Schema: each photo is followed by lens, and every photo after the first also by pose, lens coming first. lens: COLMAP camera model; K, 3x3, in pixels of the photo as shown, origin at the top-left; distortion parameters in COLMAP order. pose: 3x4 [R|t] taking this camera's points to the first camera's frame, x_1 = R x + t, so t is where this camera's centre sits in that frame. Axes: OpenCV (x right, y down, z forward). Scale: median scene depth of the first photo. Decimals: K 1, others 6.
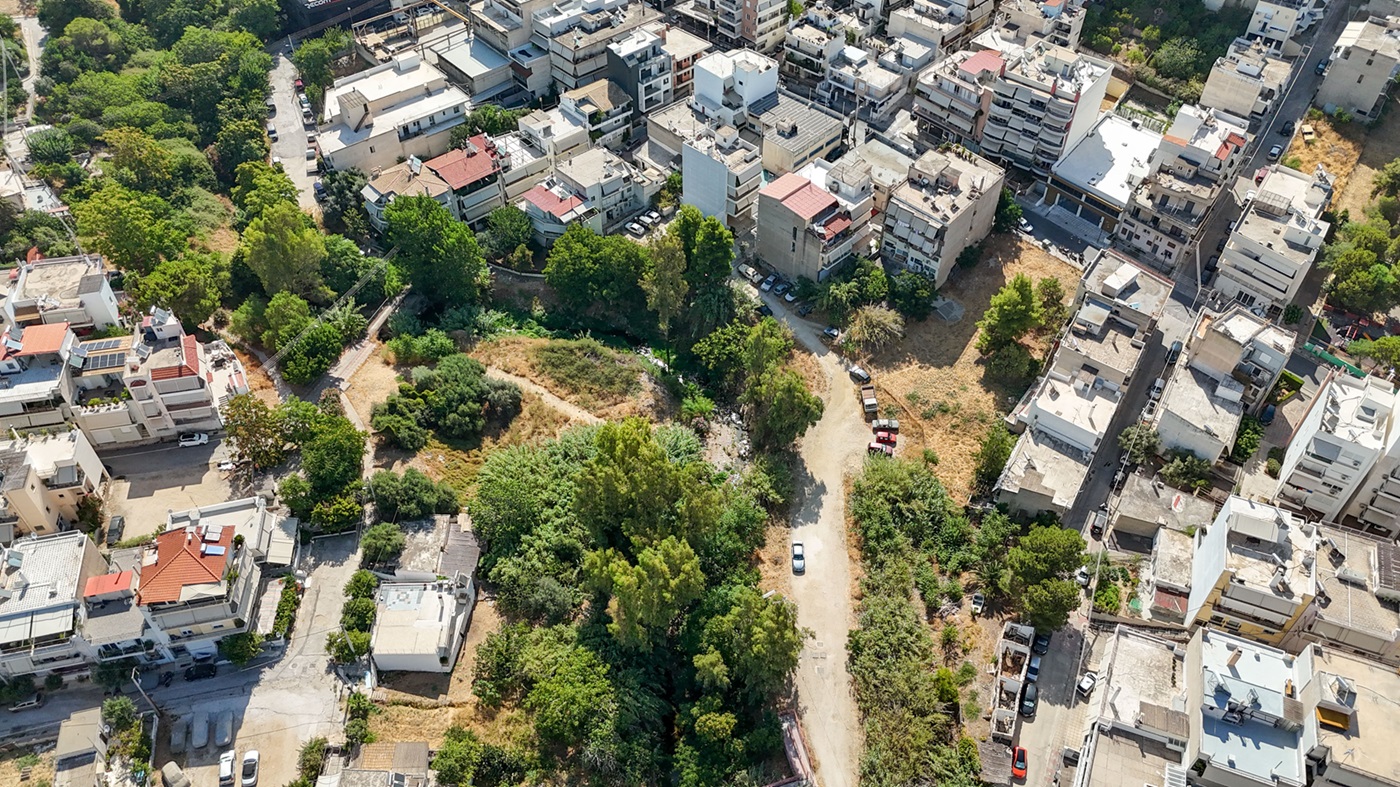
lens RADIAL K [[1064.2, 0, 694.3], [0, 1064.2, 399.6], [0, 0, 1]] dist [0.092124, -0.039269]
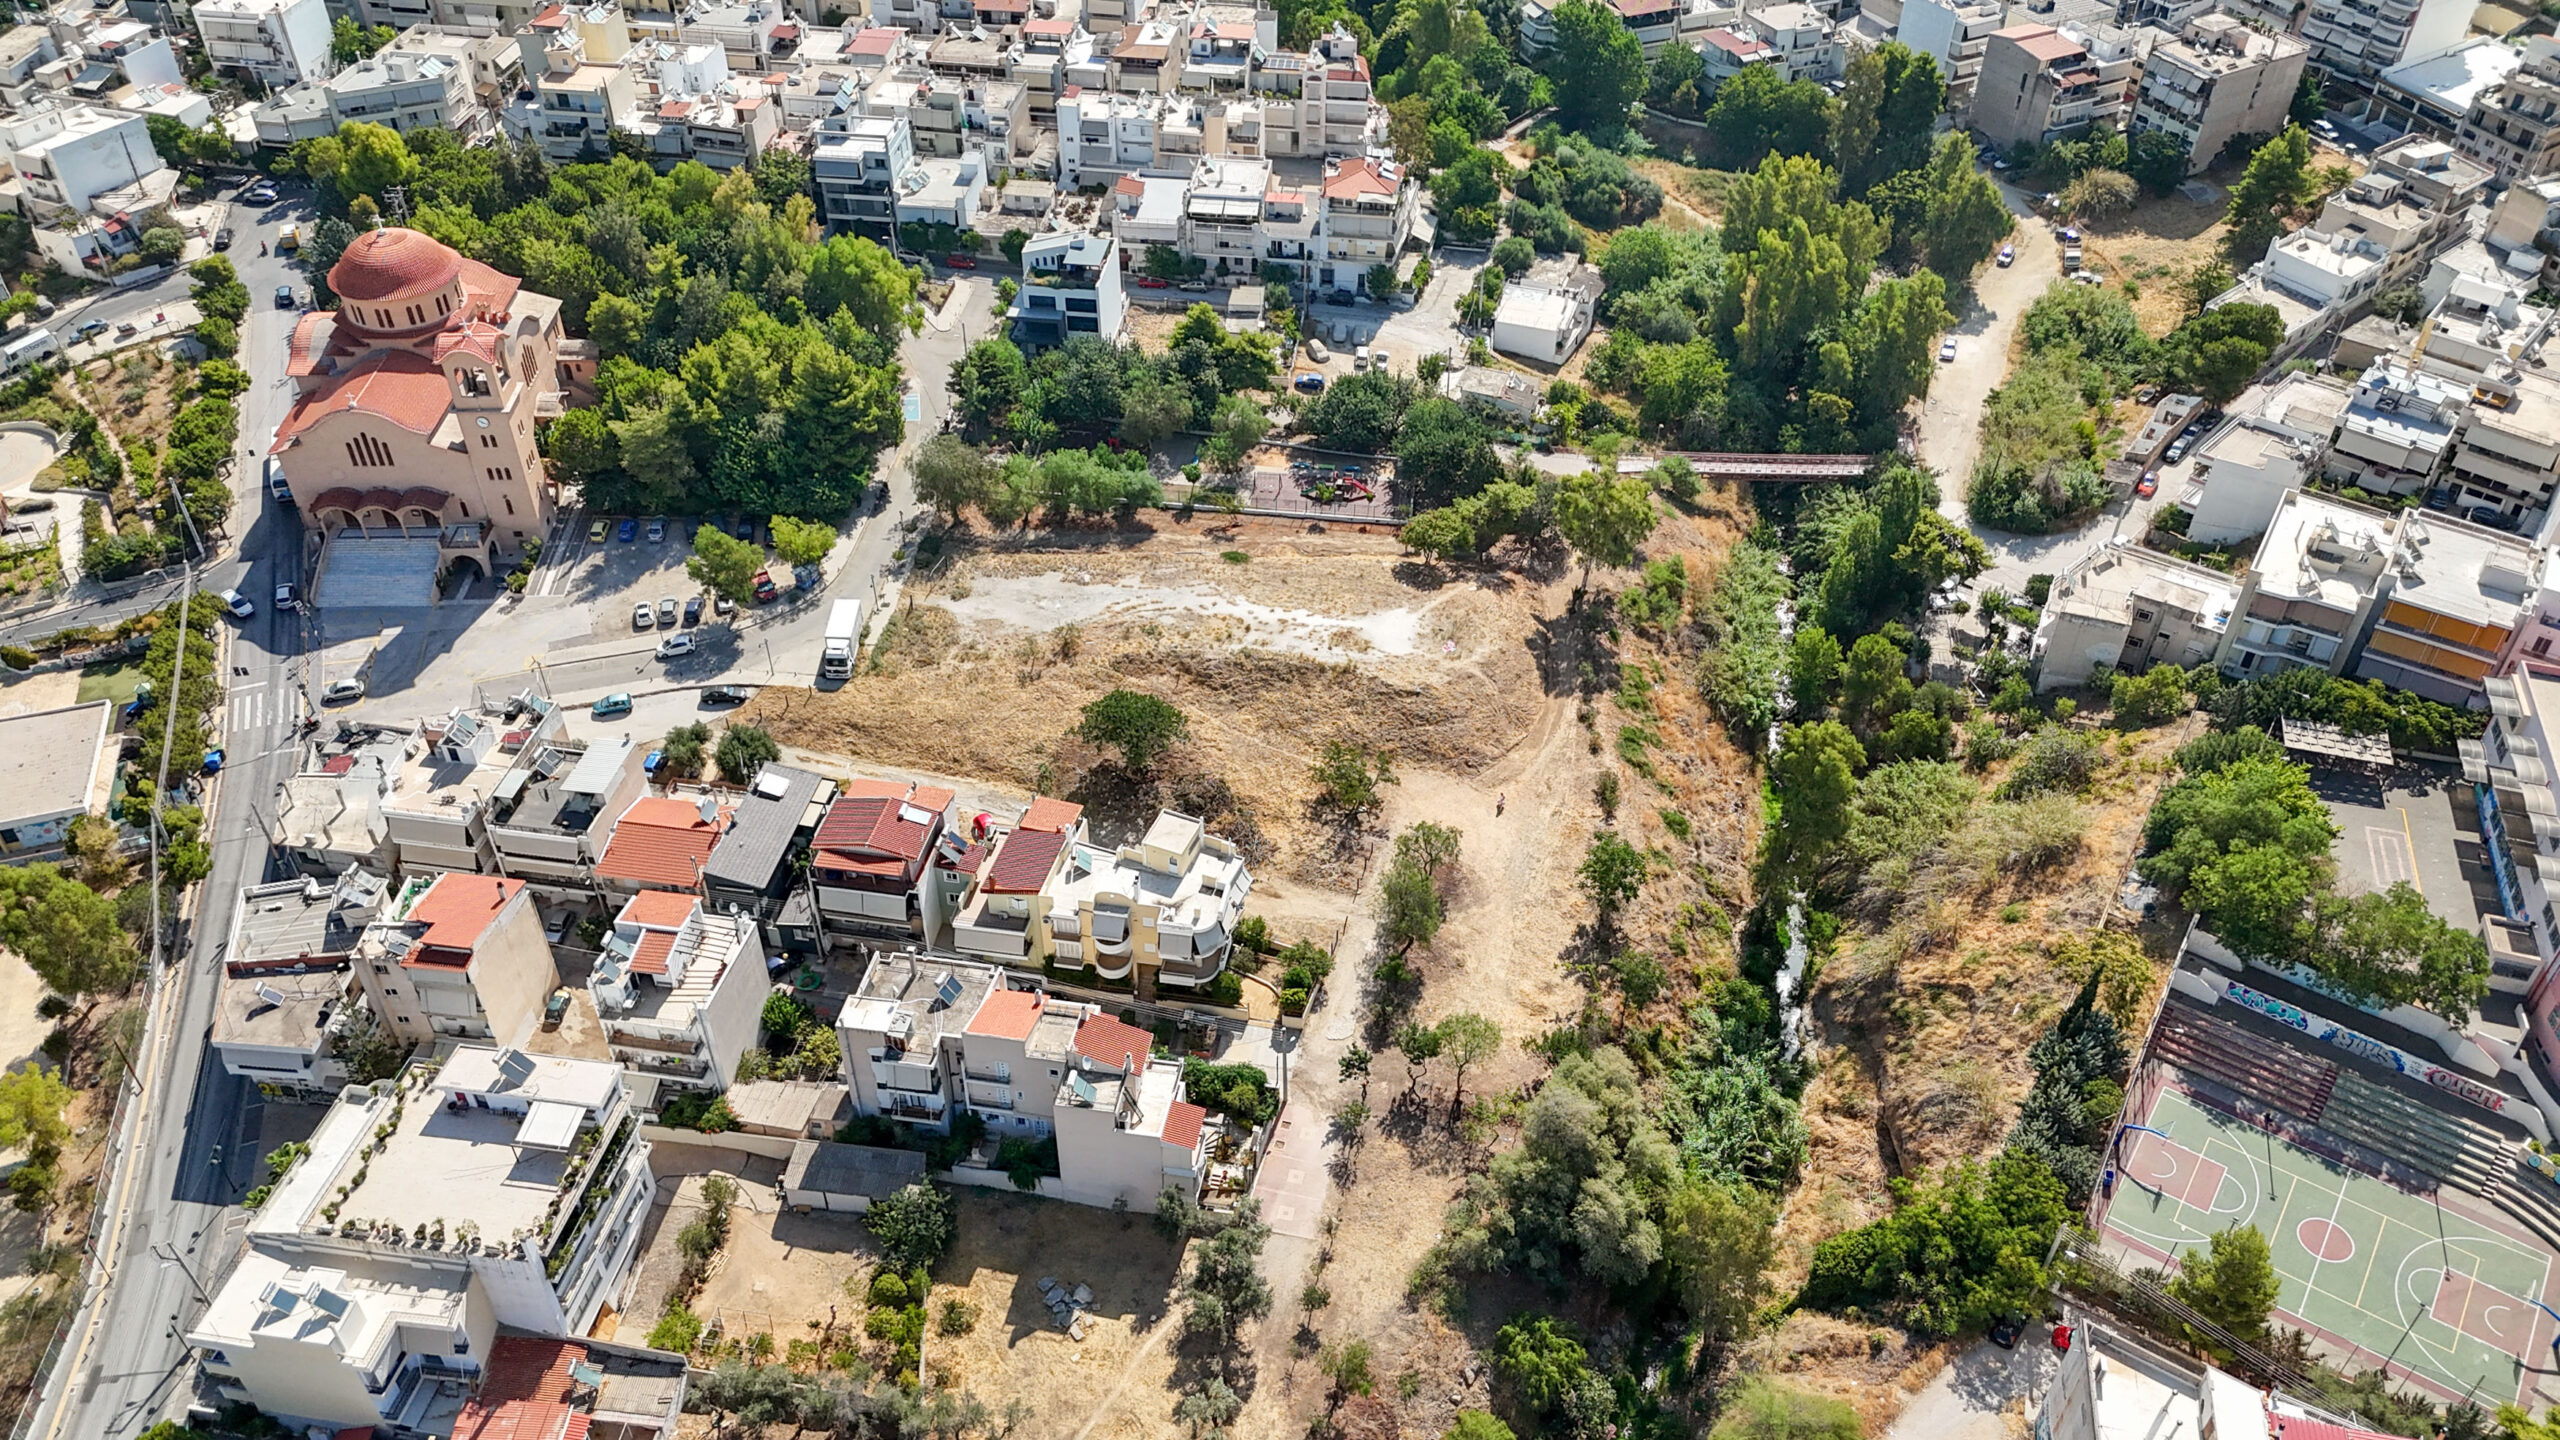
lens RADIAL K [[1945.9, 0, 1281.3], [0, 1945.9, 710.4], [0, 0, 1]] dist [0.092124, -0.039269]
pose [[0.944298, 0.215789, -0.248466, 0.037057], [-0.242196, 0.966860, -0.080766, 0.612899], [0.222804, 0.136445, 0.965267, -0.601206]]
